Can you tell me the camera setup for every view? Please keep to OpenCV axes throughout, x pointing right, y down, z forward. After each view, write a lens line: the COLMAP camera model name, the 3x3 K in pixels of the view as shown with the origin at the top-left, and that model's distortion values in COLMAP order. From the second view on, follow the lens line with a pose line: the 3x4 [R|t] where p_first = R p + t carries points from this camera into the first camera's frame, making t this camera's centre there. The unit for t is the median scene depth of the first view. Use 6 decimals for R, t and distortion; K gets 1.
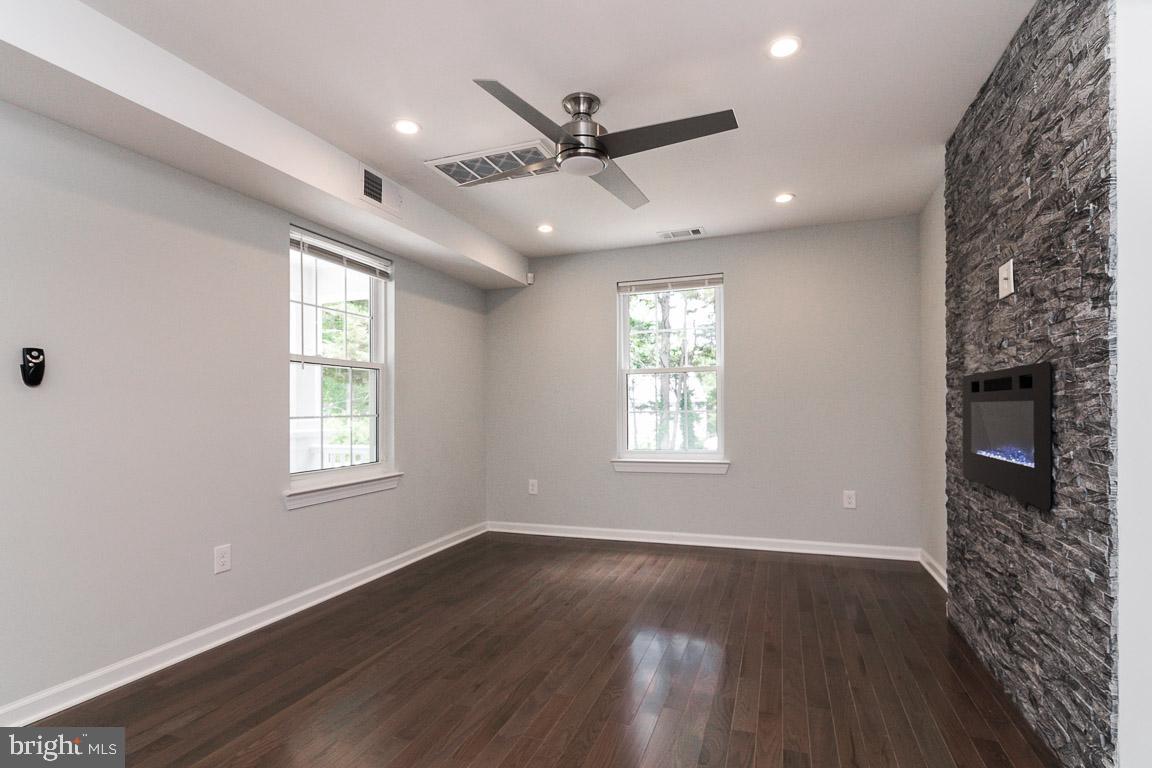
lens RADIAL K [[546.1, 0, 602.1], [0, 546.1, 405.1], [0, 0, 1]] dist [0.001428, -0.006885]
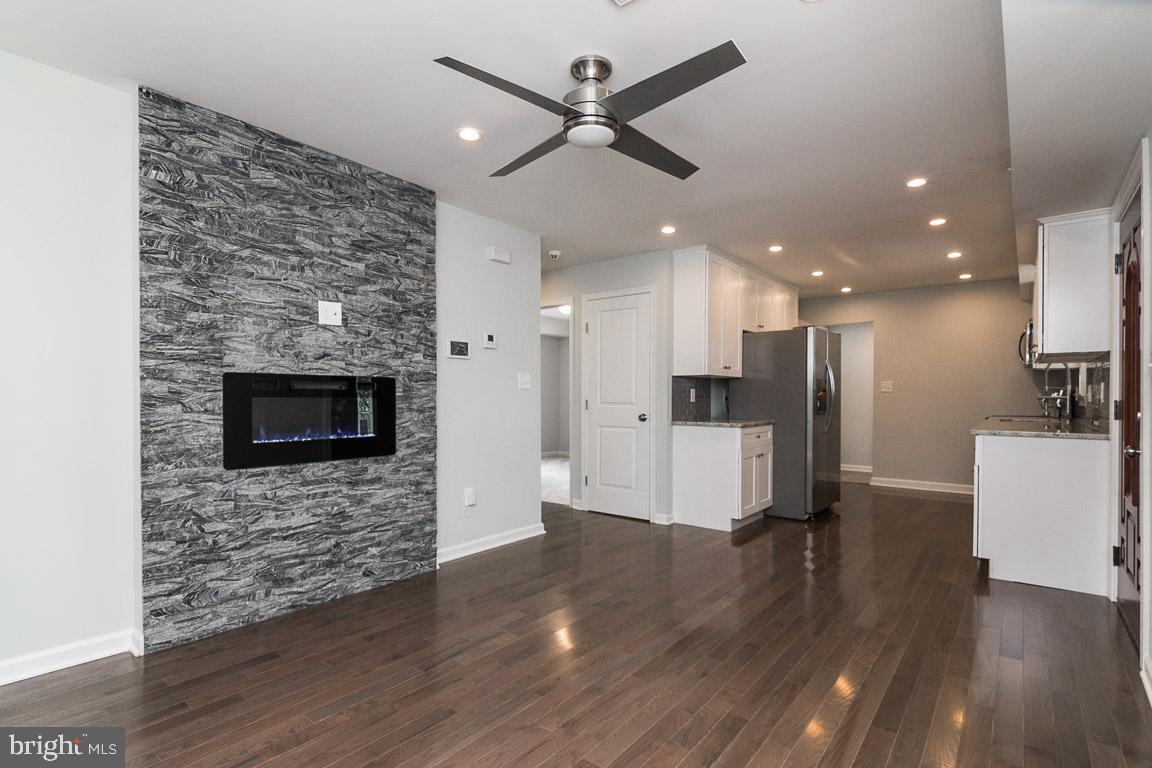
lens RADIAL K [[553.7, 0, 574.0], [0, 553.7, 402.9], [0, 0, 1]] dist [-0.000582, -0.000422]
pose [[-0.932705, 0.001936, 0.360635, -0.327782], [0.003295, 0.999990, 0.003153, 0.004009], [-0.360626, 0.004129, -0.932702, 1.792339]]
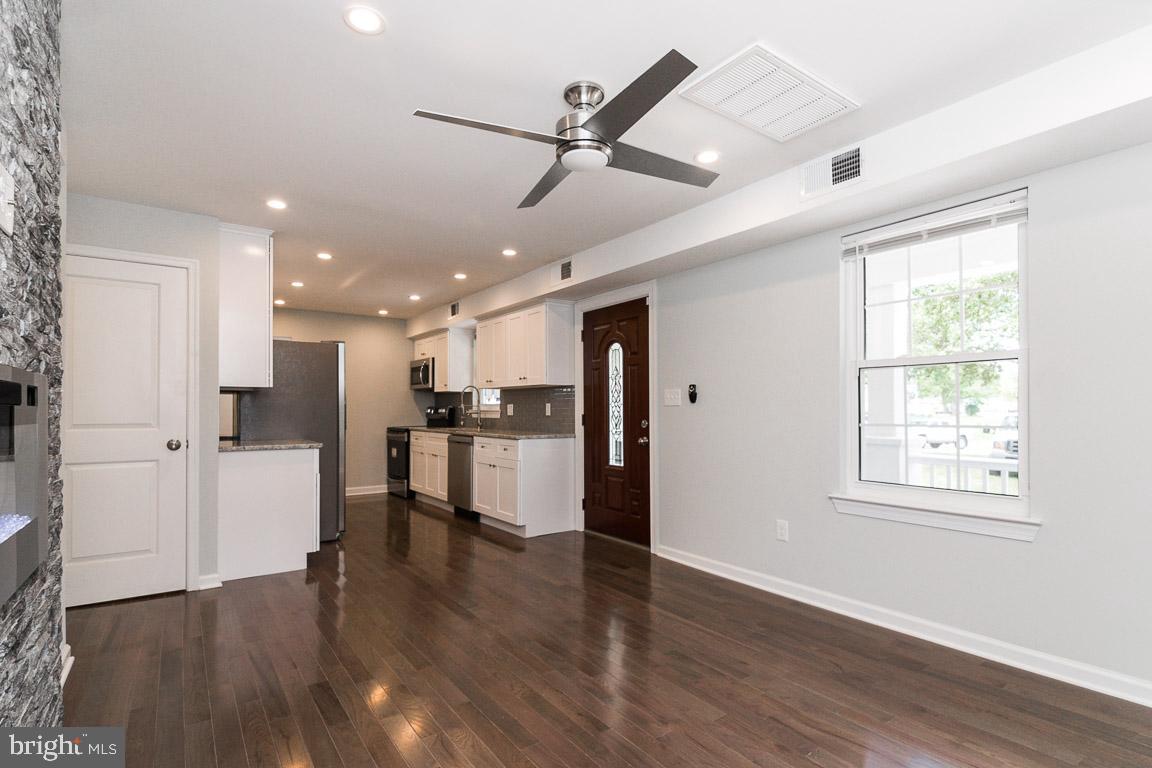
lens RADIAL K [[553.7, 0, 574.0], [0, 553.7, 402.9], [0, 0, 1]] dist [-0.000582, -0.000422]
pose [[-0.593851, -0.002525, -0.804571, 0.699854], [0.011310, 0.999870, -0.011485, -0.013462], [0.804495, -0.015920, -0.593746, 1.471557]]
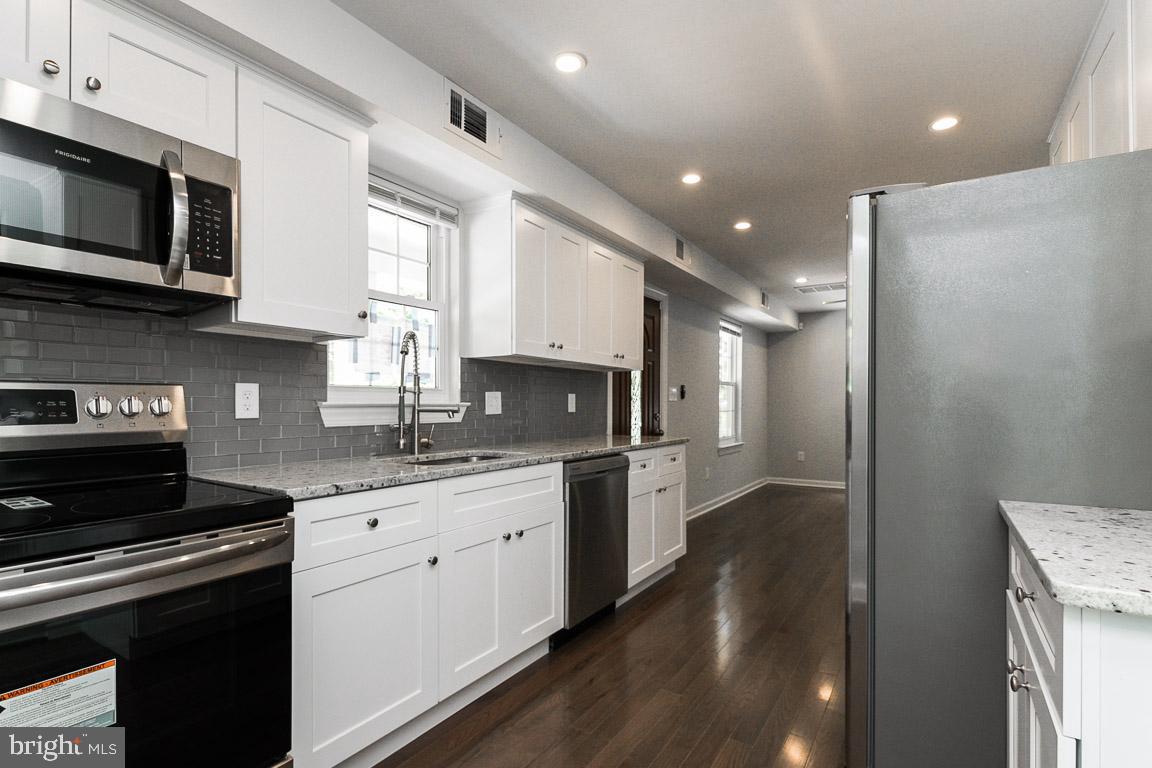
lens RADIAL K [[550.7, 0, 601.6], [0, 550.7, 407.1], [0, 0, 1]] dist [0.000855, -0.001360]
pose [[0.973535, 0.018457, -0.227789, -0.636361], [-0.014646, 0.999723, 0.018407, -0.031551], [0.228066, -0.014584, 0.973536, -1.385263]]
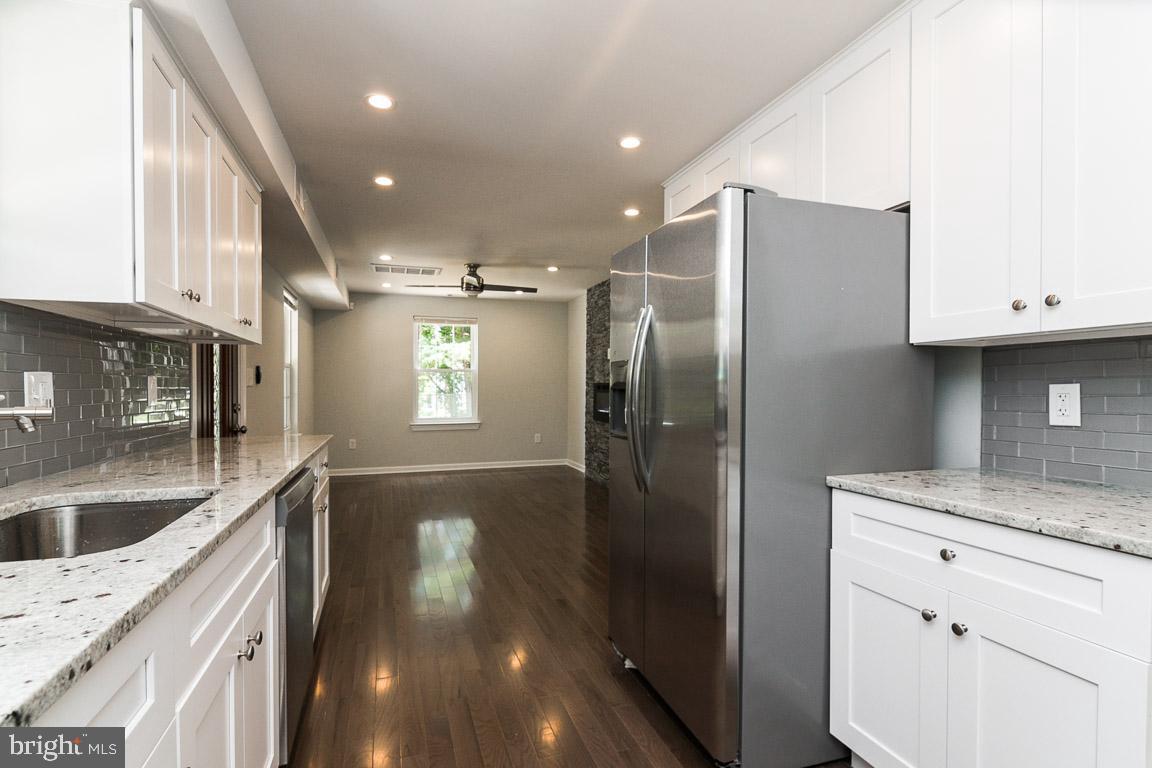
lens RADIAL K [[531.8, 0, 580.9], [0, 531.8, 397.8], [0, 0, 1]] dist [0.001336, -0.000119]
pose [[0.791767, -0.001163, 0.610822, -1.028828], [-0.013443, 0.999723, 0.019328, -0.030388], [-0.610675, -0.023514, 0.791532, -1.080088]]
